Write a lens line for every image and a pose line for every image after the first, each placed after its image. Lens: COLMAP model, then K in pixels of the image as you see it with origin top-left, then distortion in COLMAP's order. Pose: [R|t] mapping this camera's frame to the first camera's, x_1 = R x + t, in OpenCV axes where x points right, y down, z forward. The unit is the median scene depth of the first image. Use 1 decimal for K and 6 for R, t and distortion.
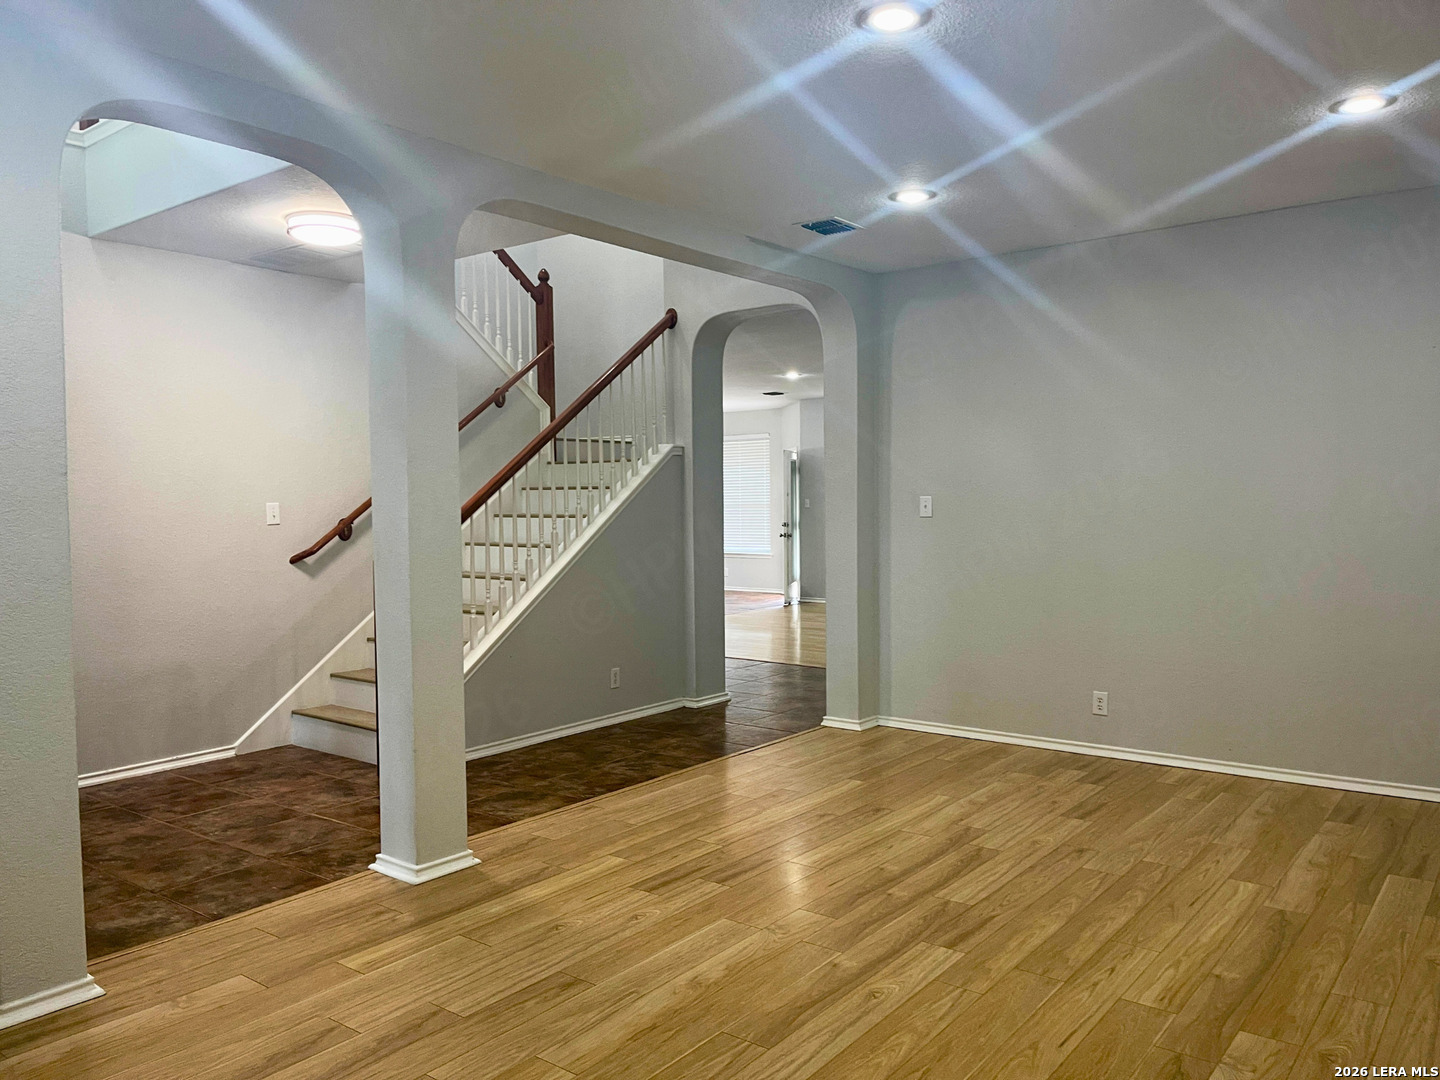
lens RADIAL K [[1086.4, 0, 718.1], [0, 1086.4, 539.2], [0, 0, 1]] dist [-0.007182, -0.021262]
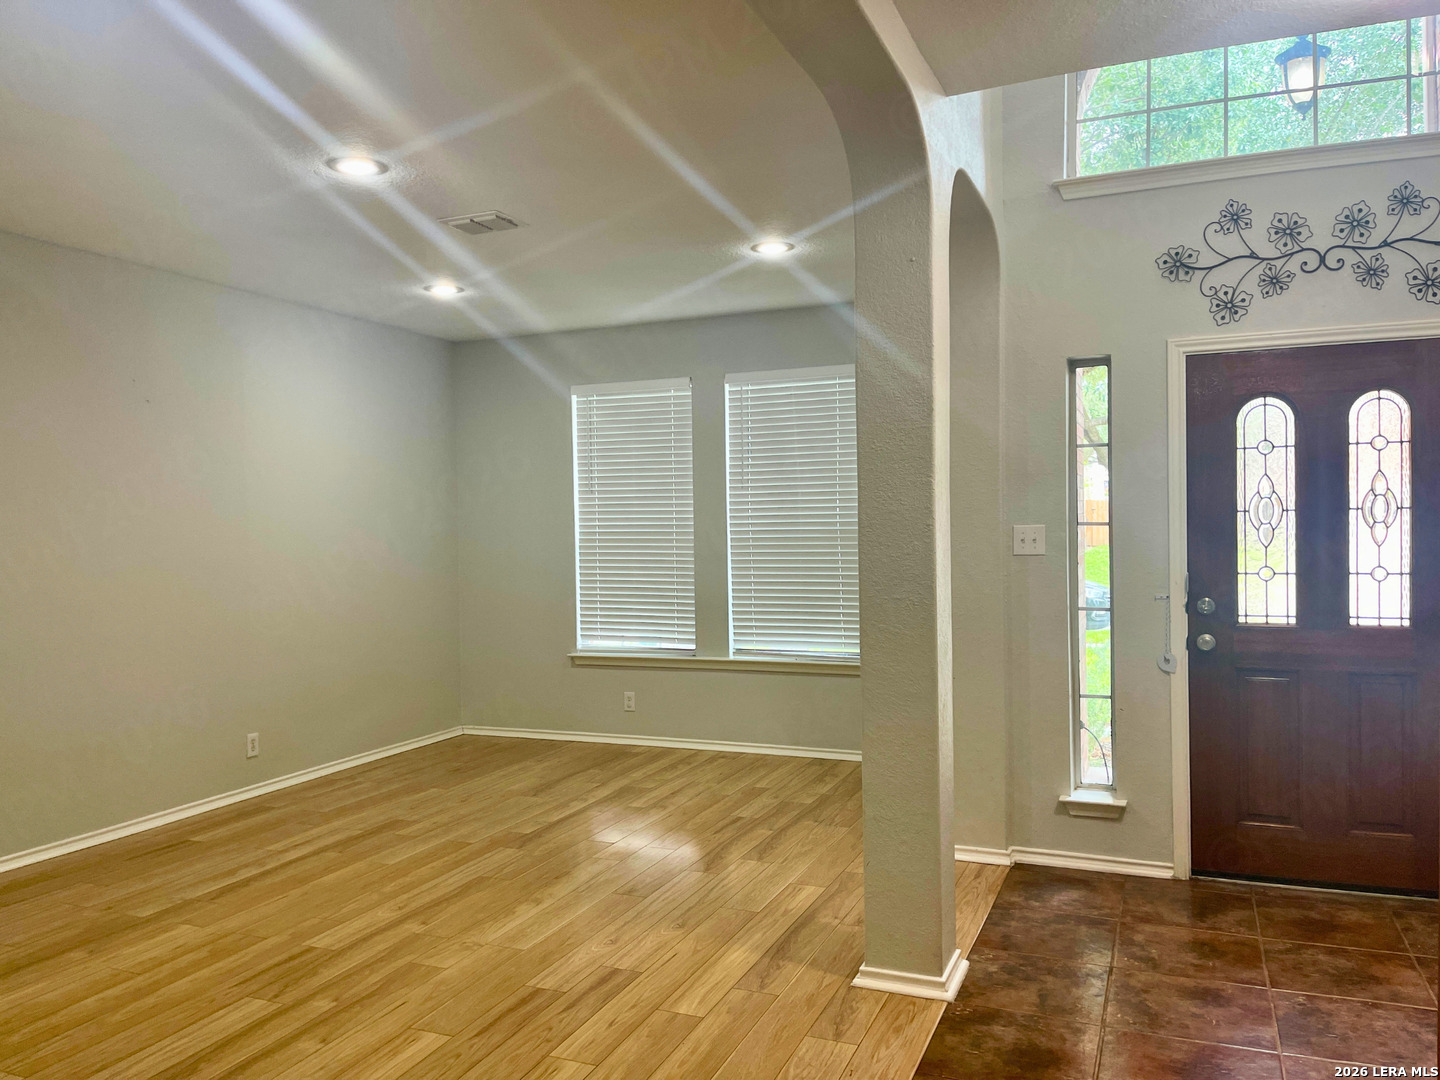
lens RADIAL K [[1086.4, 0, 722.2], [0, 1086.4, 540.0], [0, 0, 1]] dist [-0.007182, -0.021262]
pose [[-0.964590, 0.029842, -0.262059, 0.080852], [0.016033, 0.998375, 0.054674, -0.082920], [0.263265, 0.048537, -0.963502, 1.988288]]
